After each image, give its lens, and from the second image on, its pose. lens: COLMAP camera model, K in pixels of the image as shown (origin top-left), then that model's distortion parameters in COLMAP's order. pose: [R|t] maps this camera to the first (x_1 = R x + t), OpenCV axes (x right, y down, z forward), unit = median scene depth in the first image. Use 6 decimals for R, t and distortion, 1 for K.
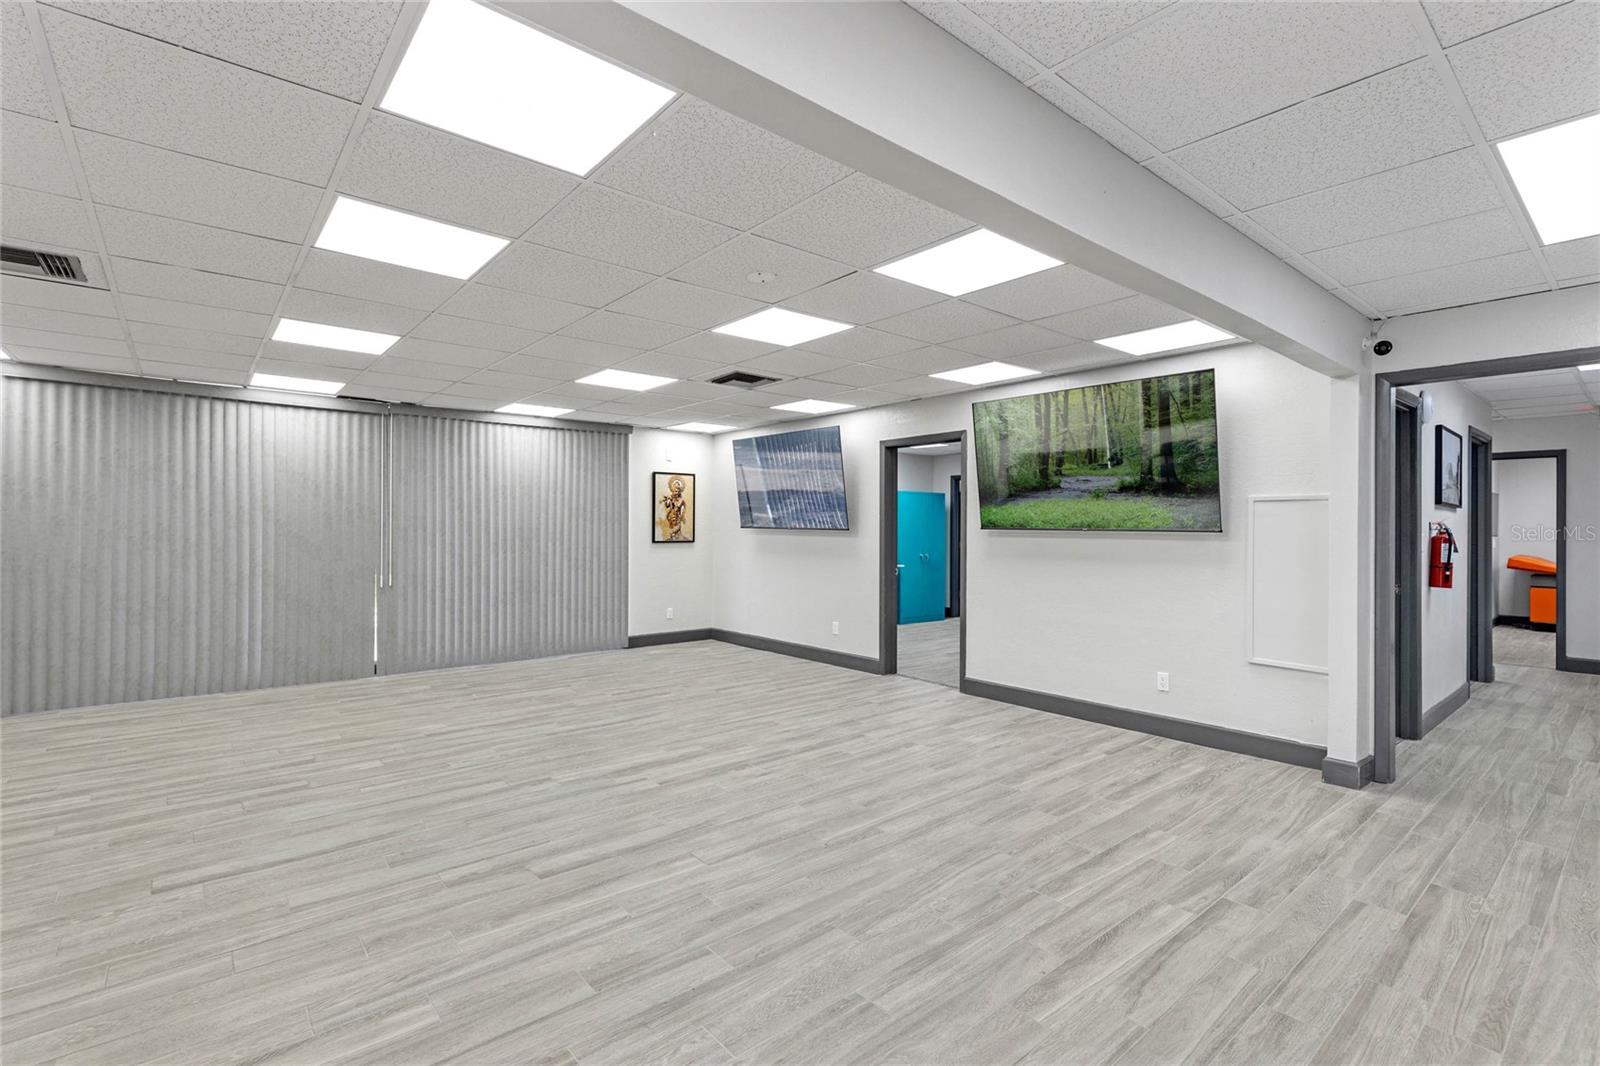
lens RADIAL K [[725.7, 0, 787.8], [0, 725.7, 533.5], [0, 0, 1]] dist [0.008465, -0.000375]
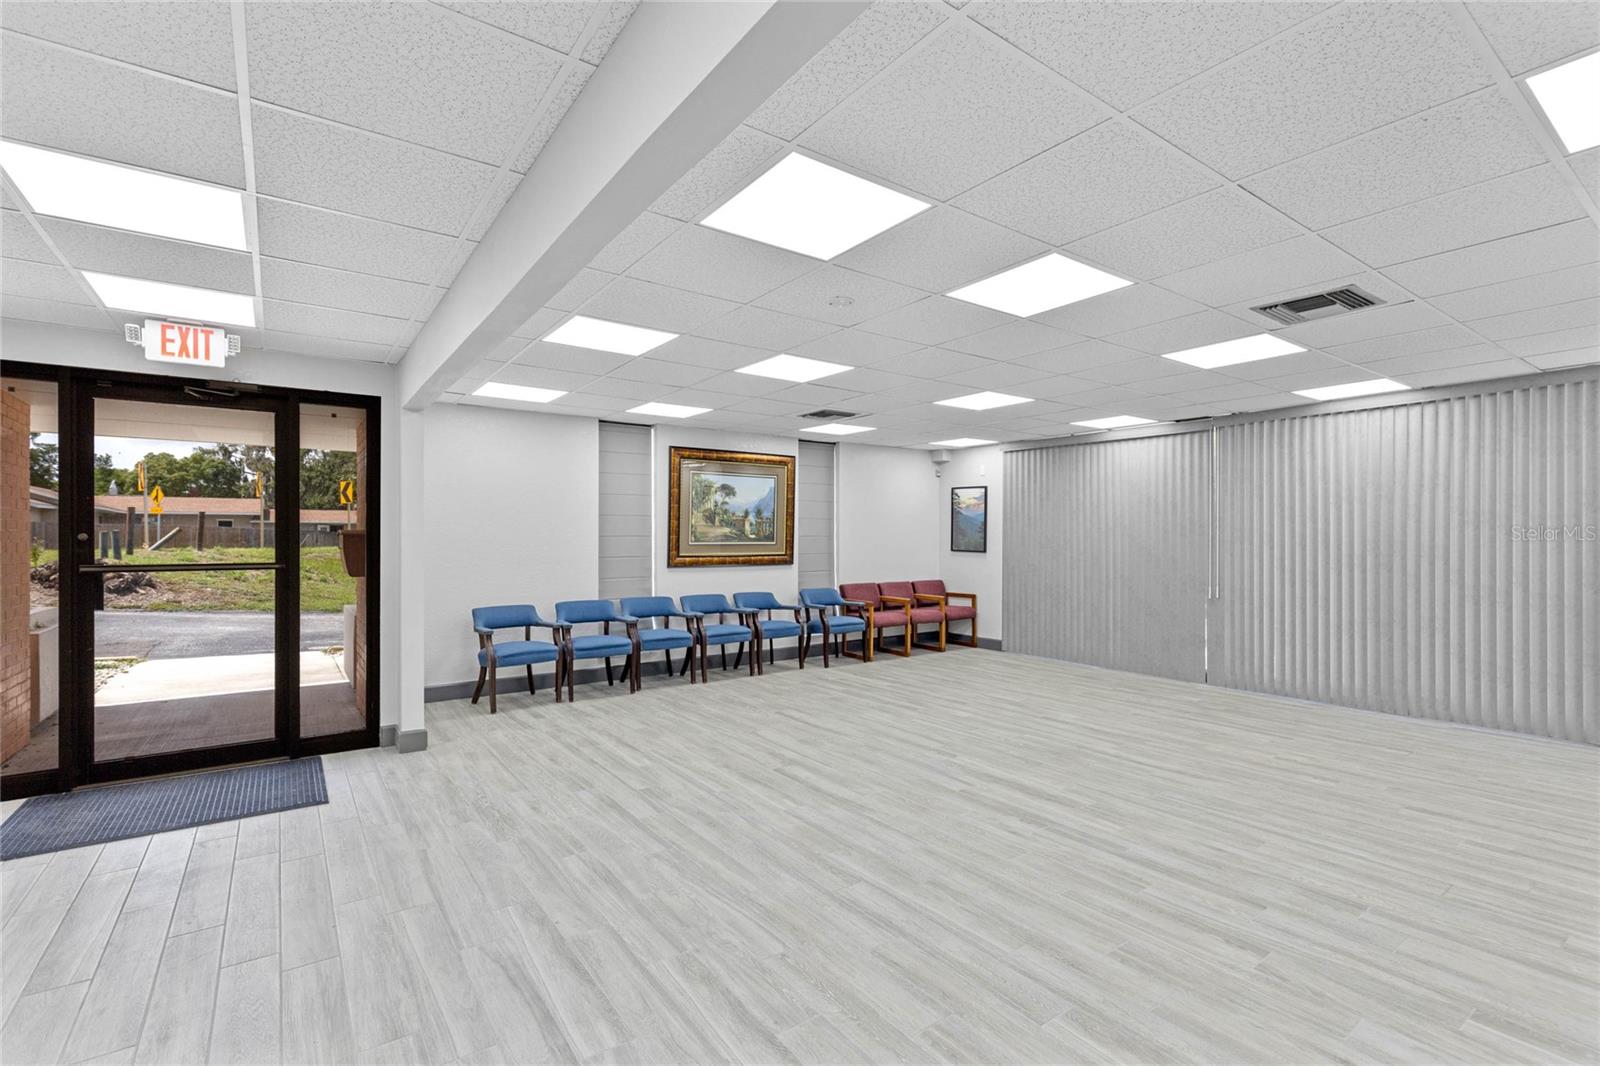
lens RADIAL K [[725.7, 0, 800.0], [0, 725.7, 528.7], [0, 0, 1]] dist [0.008465, -0.000375]
pose [[-0.064411, -0.019294, -0.997737, 0.879652], [-0.009818, 0.999777, -0.018700, 0.000745], [0.997875, 0.008591, -0.064586, 0.861859]]
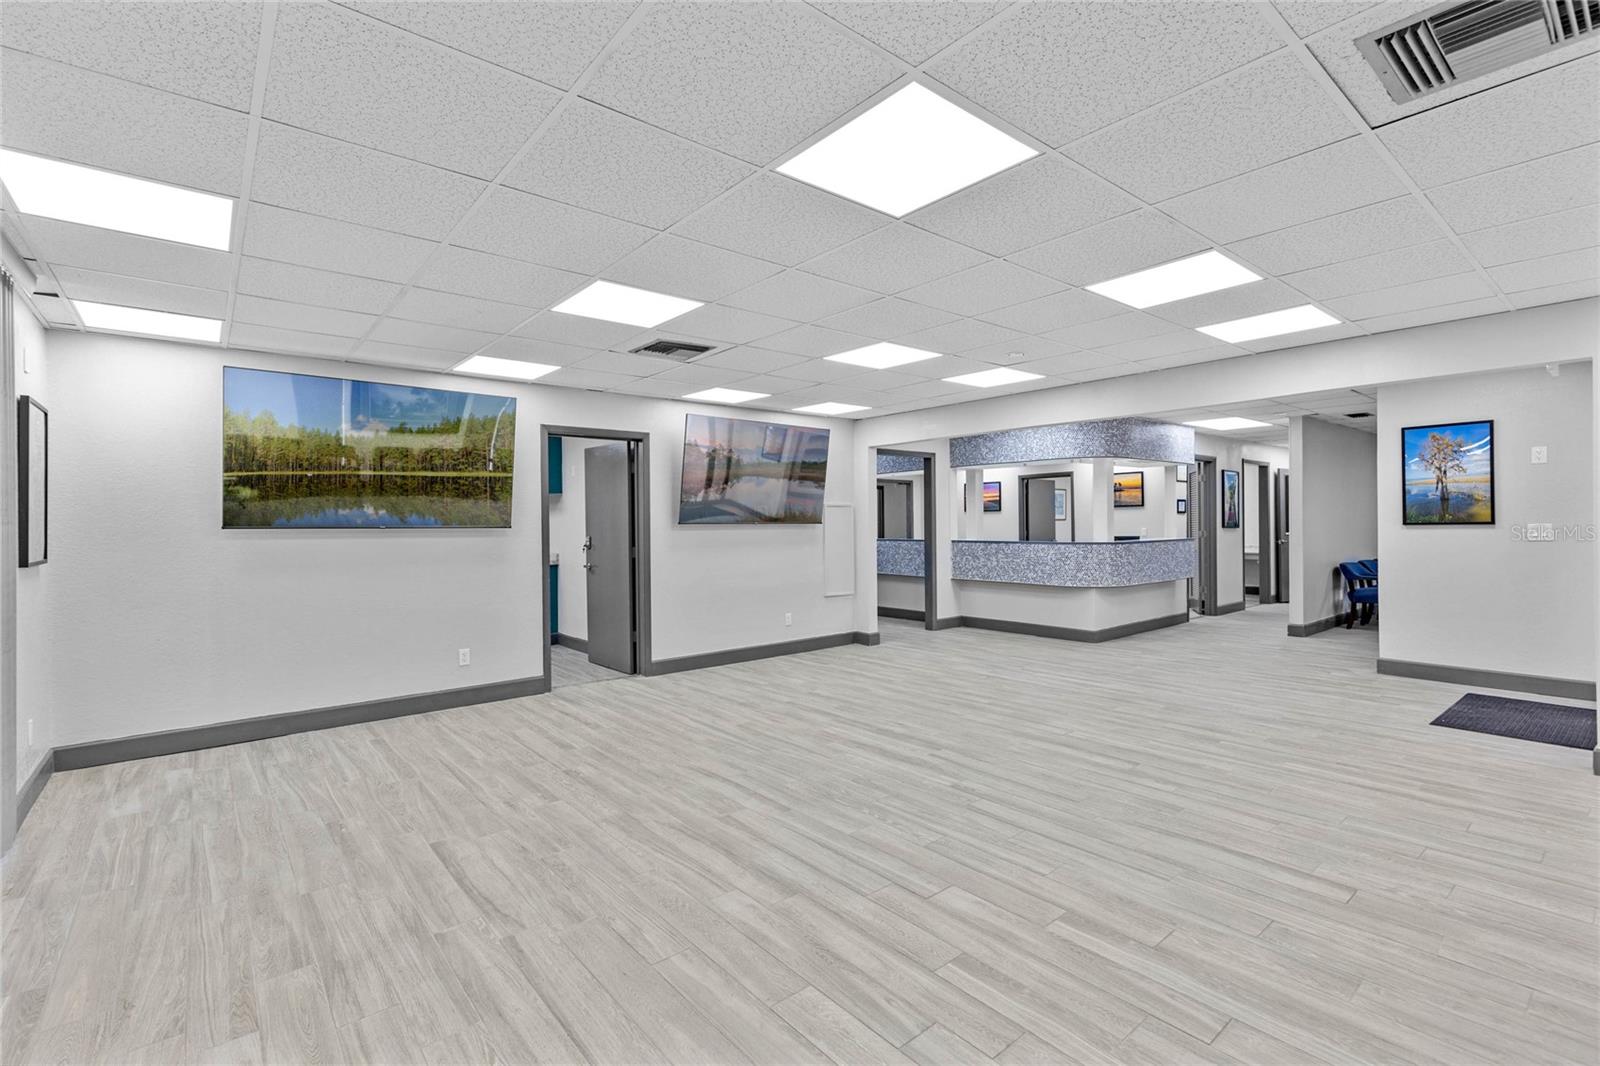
lens RADIAL K [[725.7, 0, 793.6], [0, 725.7, 523.6], [0, 0, 1]] dist [0.008465, -0.000375]
pose [[0.001400, -0.004616, 0.999988, -1.324257], [0.017899, 0.999829, 0.004591, -0.011609], [-0.999839, 0.017892, 0.001482, 1.250492]]
